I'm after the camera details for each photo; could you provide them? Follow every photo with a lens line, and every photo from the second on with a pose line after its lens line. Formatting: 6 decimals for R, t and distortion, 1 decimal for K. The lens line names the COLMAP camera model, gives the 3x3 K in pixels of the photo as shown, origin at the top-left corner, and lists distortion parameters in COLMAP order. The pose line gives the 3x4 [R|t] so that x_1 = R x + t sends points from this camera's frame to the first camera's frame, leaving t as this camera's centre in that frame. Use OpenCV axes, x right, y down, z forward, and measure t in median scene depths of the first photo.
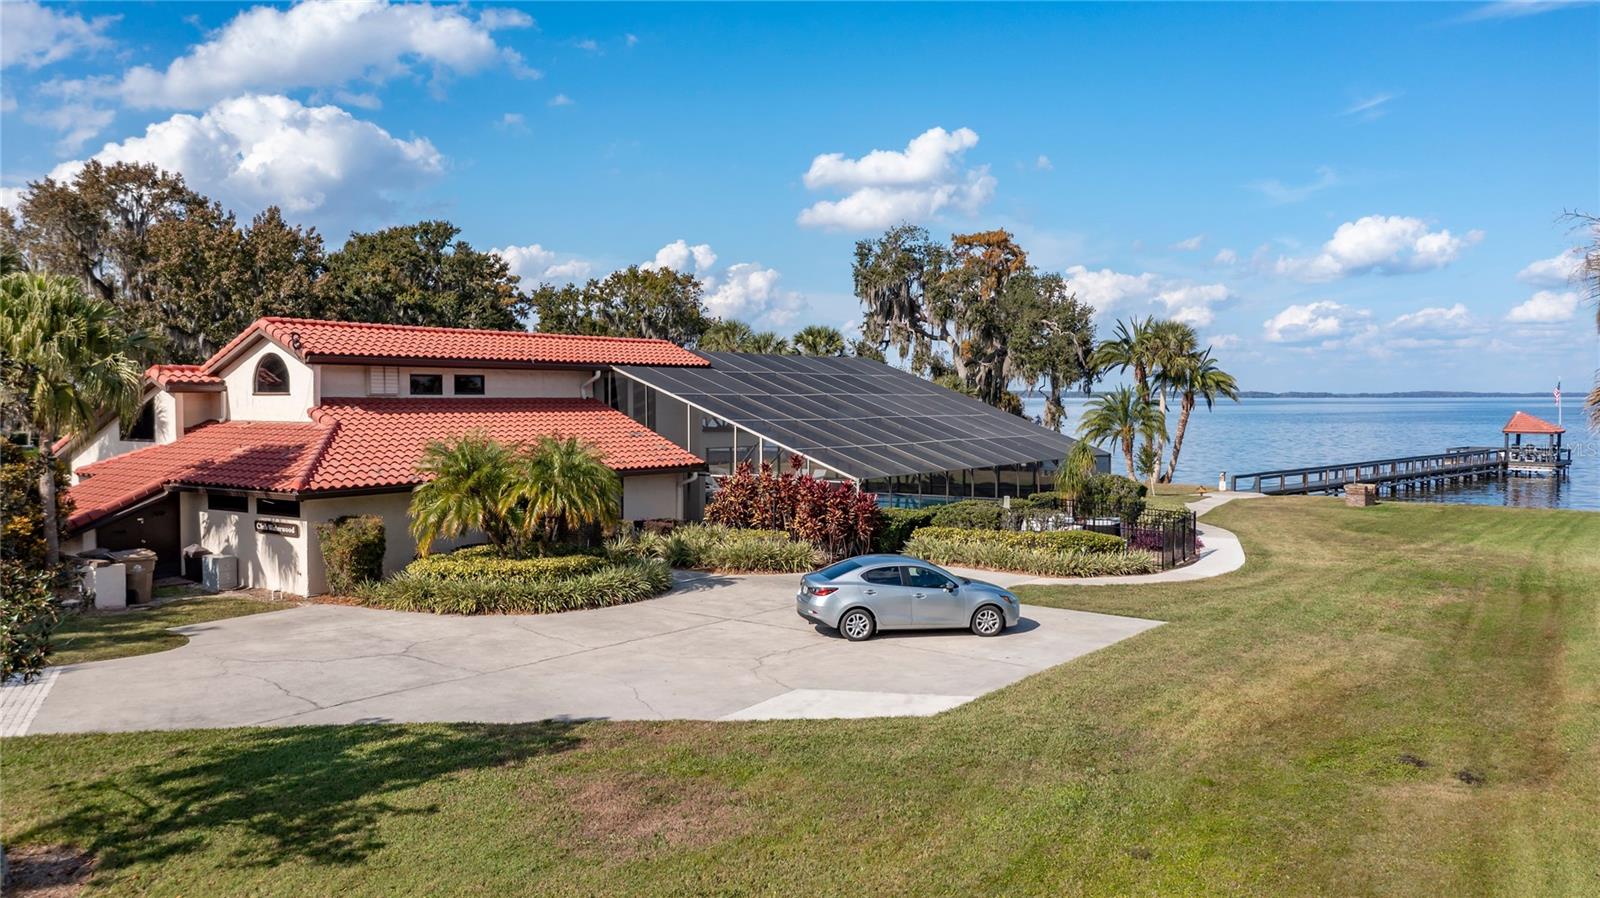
lens RADIAL K [[1265.9, 0, 804.3], [0, 1265.9, 454.9], [0, 0, 1]] dist [-0.006175, 0.051396]
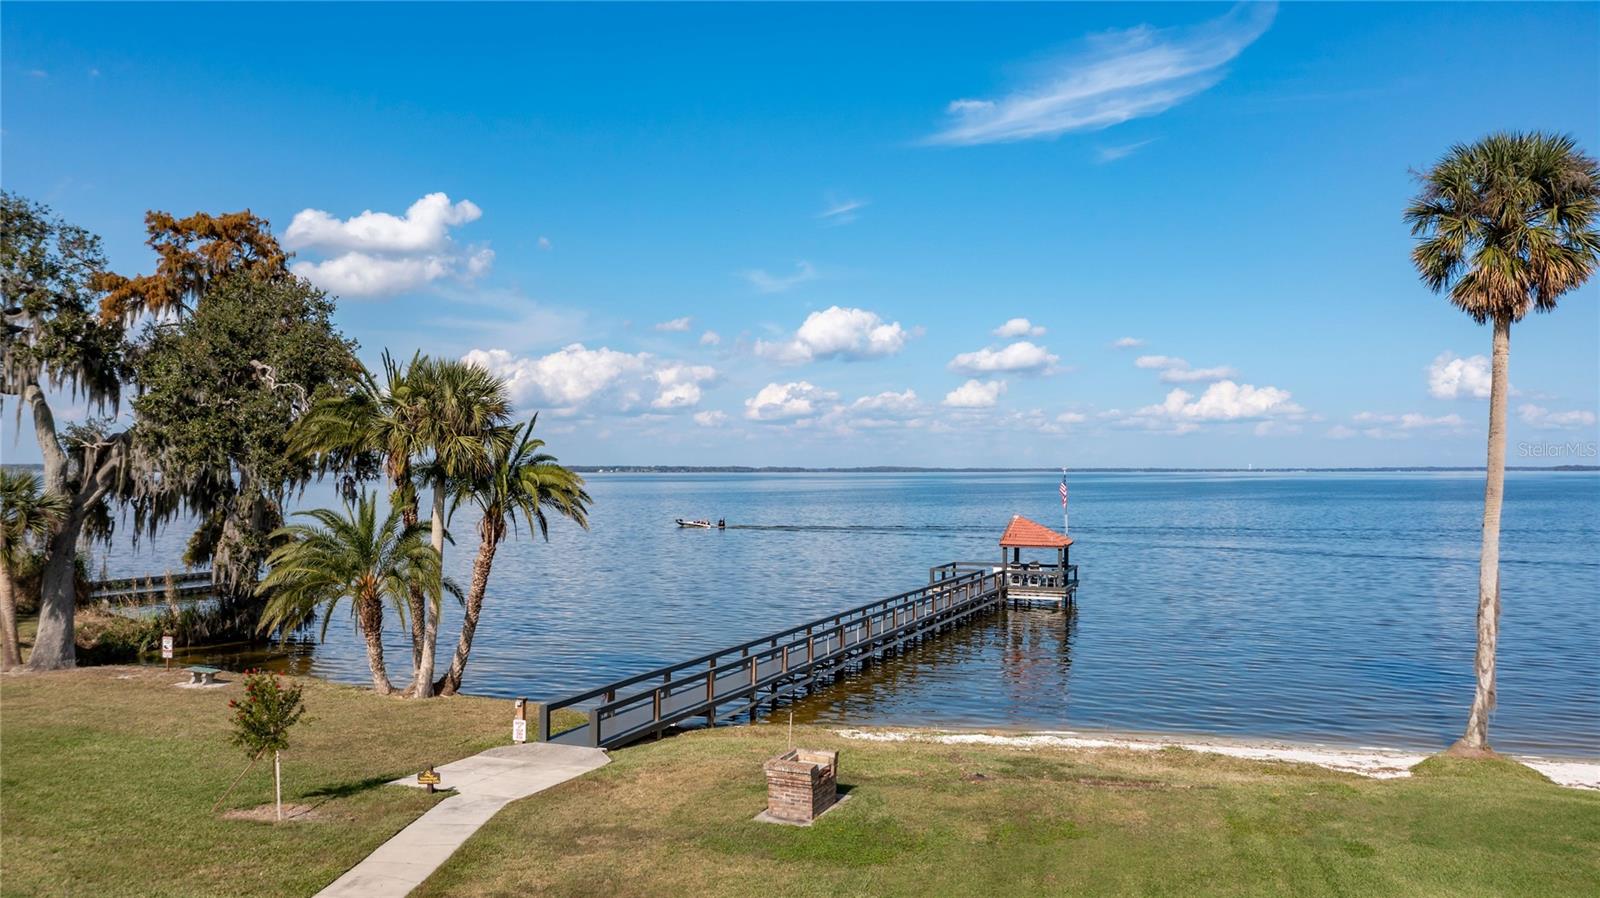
lens RADIAL K [[1265.9, 0, 804.3], [0, 1265.9, 454.9], [0, 0, 1]] dist [-0.006175, 0.051396]
pose [[0.923355, 0.008019, 0.383863, 0.172987], [0.014165, 0.998390, -0.054928, -0.031162], [-0.383686, 0.056155, 0.921755, 0.378683]]
